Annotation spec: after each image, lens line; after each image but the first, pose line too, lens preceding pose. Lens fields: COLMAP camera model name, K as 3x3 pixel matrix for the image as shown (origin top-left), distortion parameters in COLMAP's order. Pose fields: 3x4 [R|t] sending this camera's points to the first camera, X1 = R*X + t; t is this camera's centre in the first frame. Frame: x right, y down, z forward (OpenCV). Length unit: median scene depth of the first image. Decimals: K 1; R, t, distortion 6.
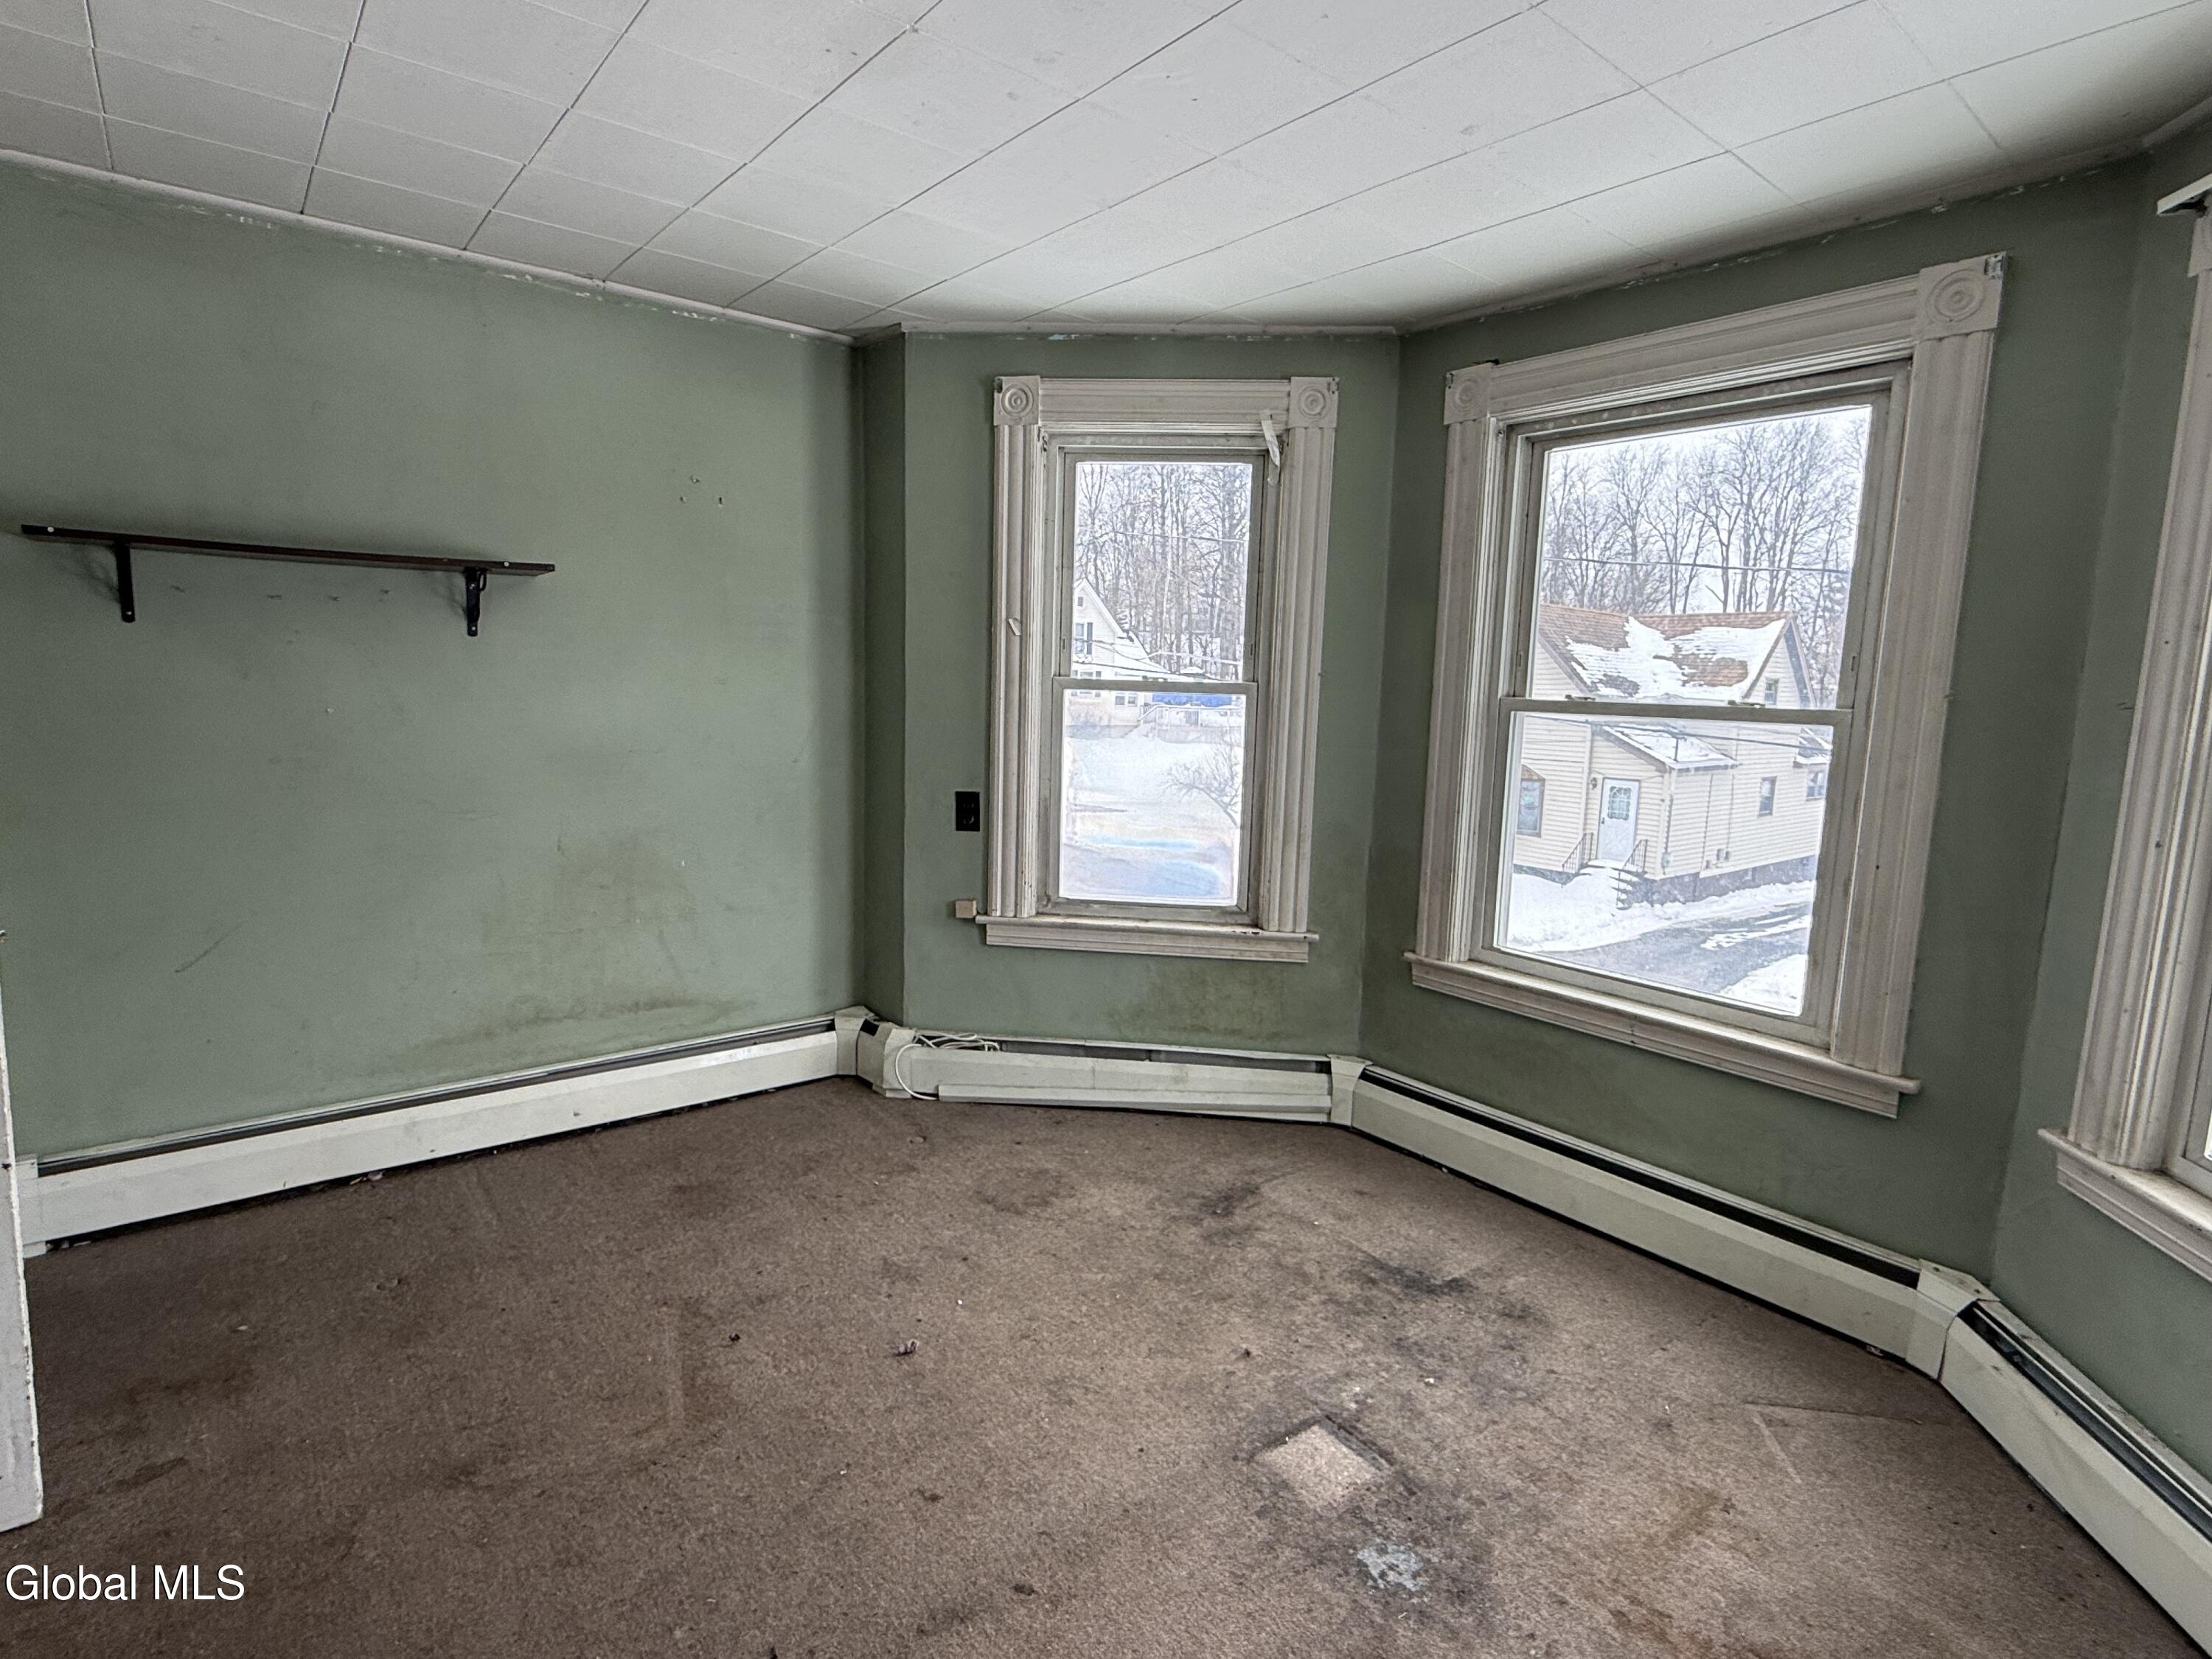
lens RADIAL K [[1148.6, 0, 1108.1], [0, 1148.6, 837.8], [0, 0, 1]] dist [0.002108, 0.000265]
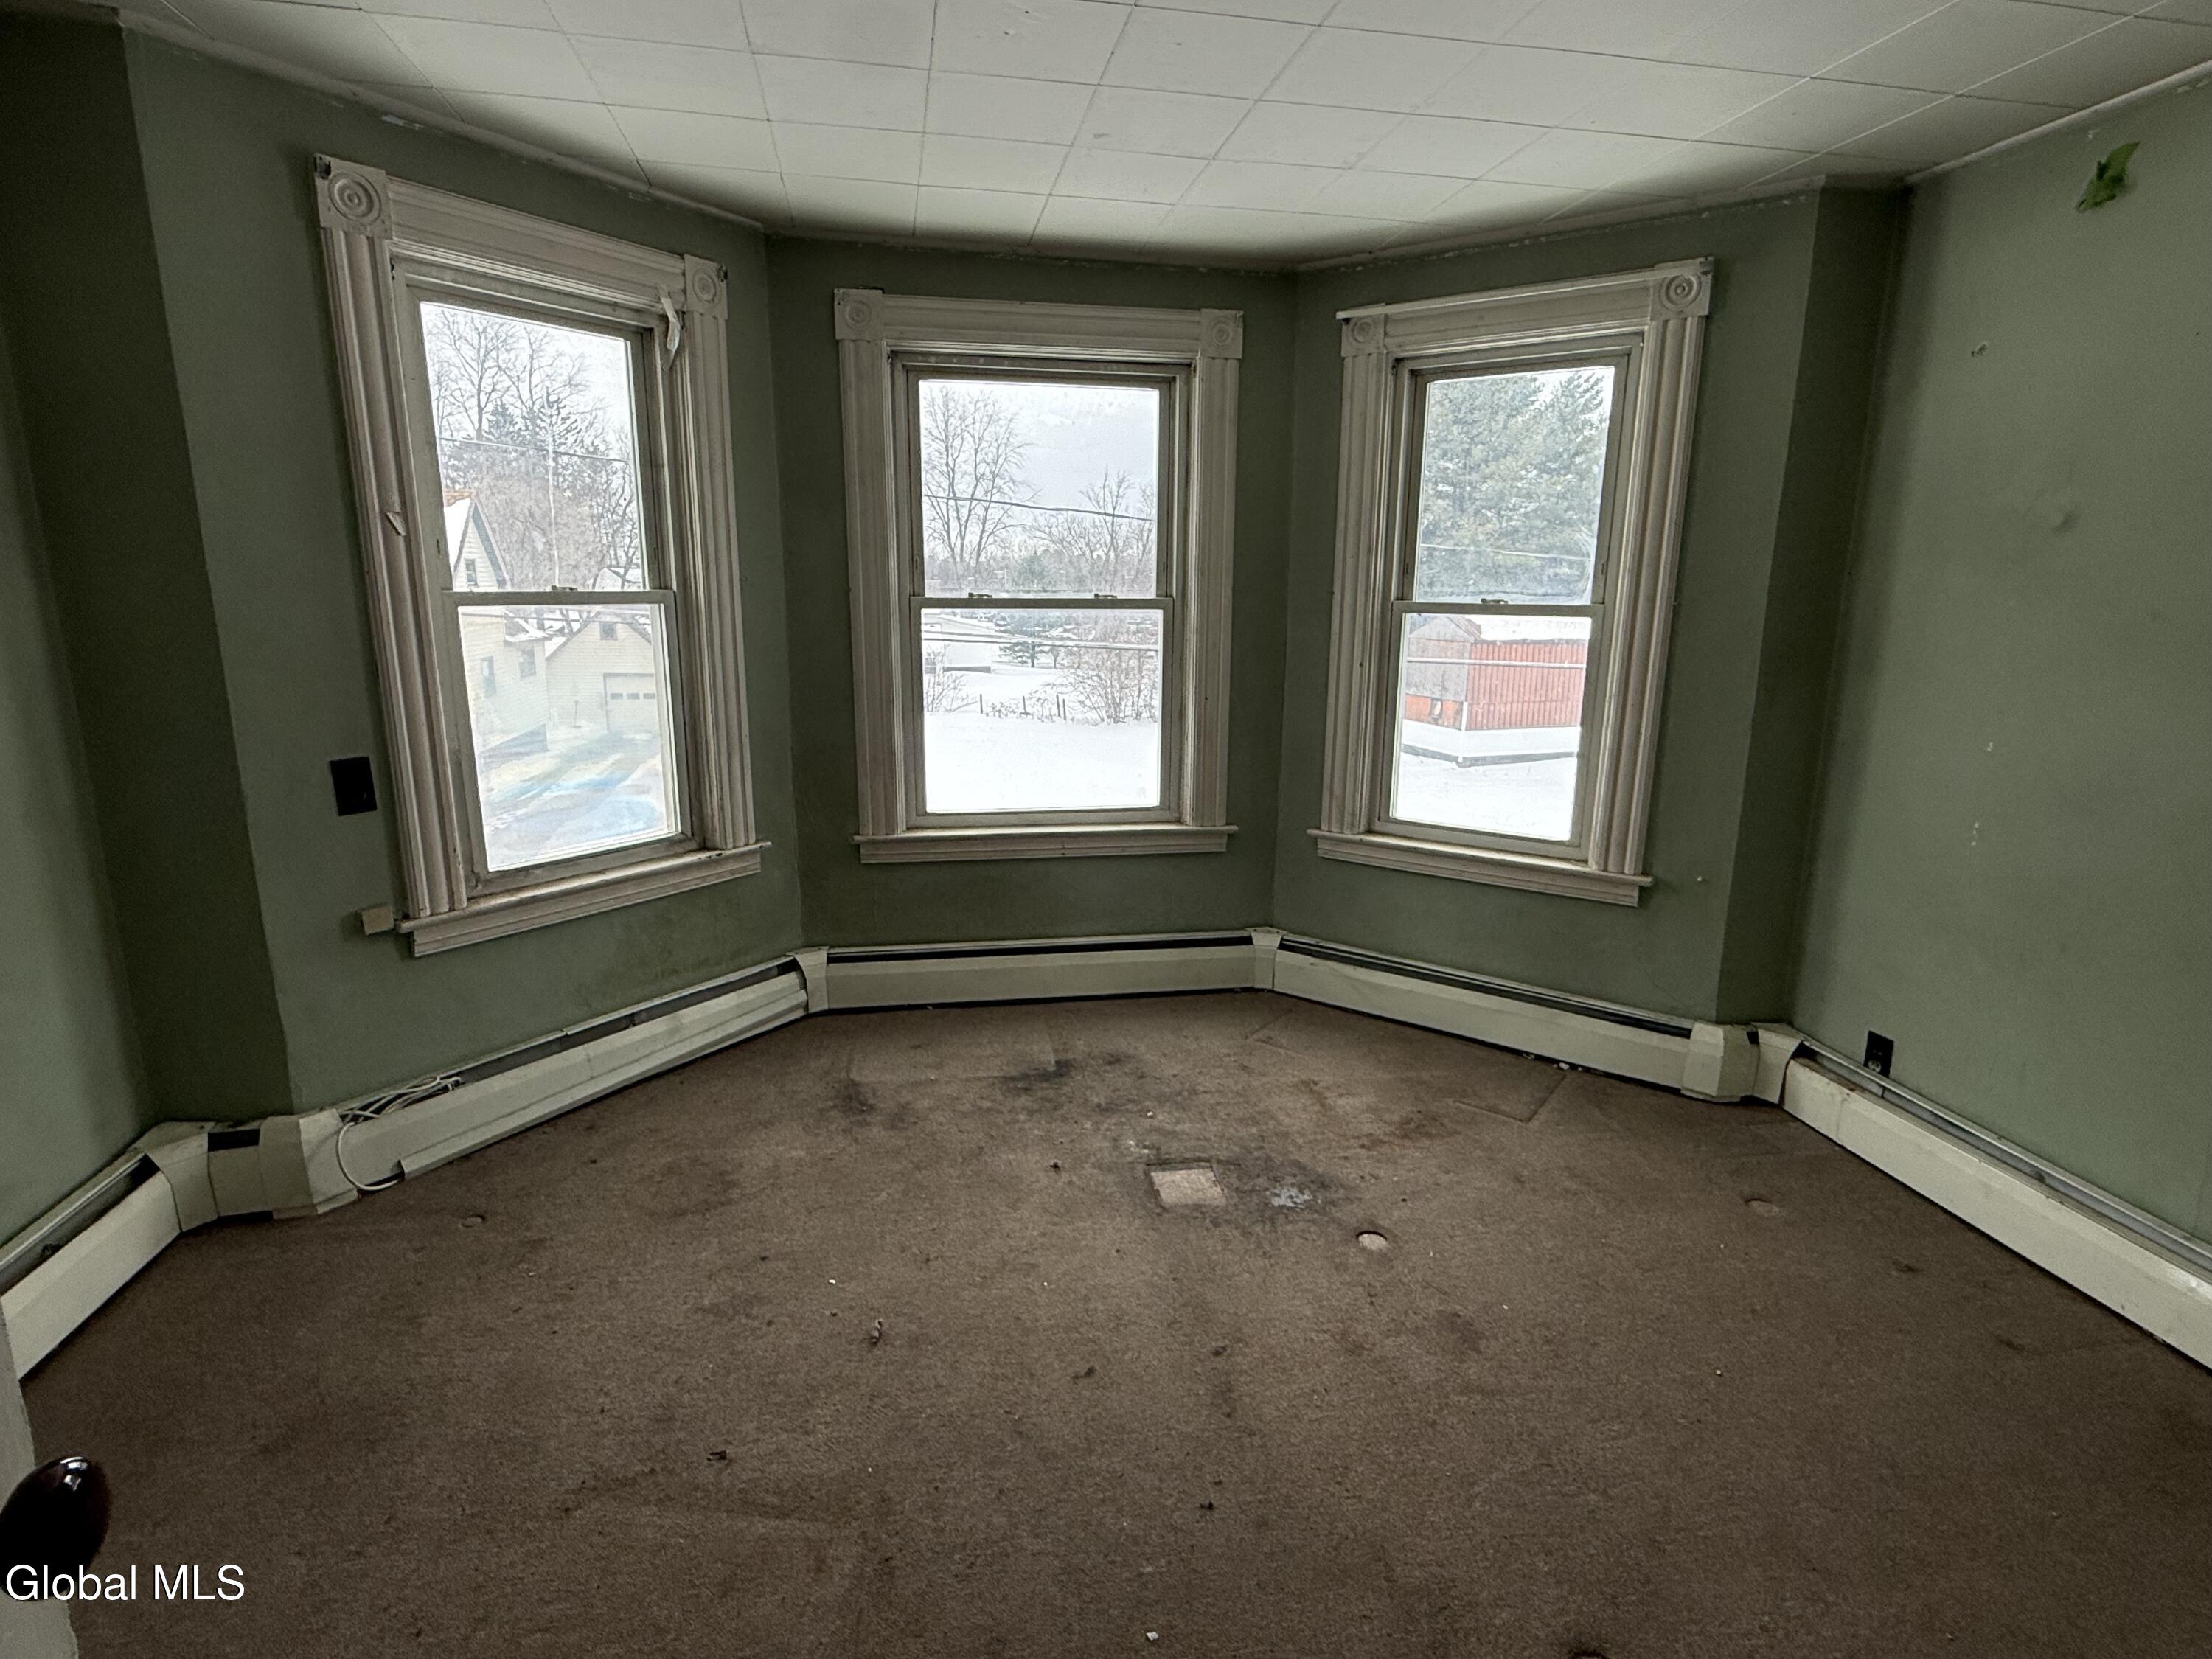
lens RADIAL K [[1148.6, 0, 1108.1], [0, 1148.6, 837.8], [0, 0, 1]] dist [0.002108, 0.000265]
pose [[0.457780, -0.220091, 0.861393, -0.576652], [0.130304, 0.975021, 0.179875, -0.064535], [-0.879465, 0.029900, 0.475024, 0.272195]]
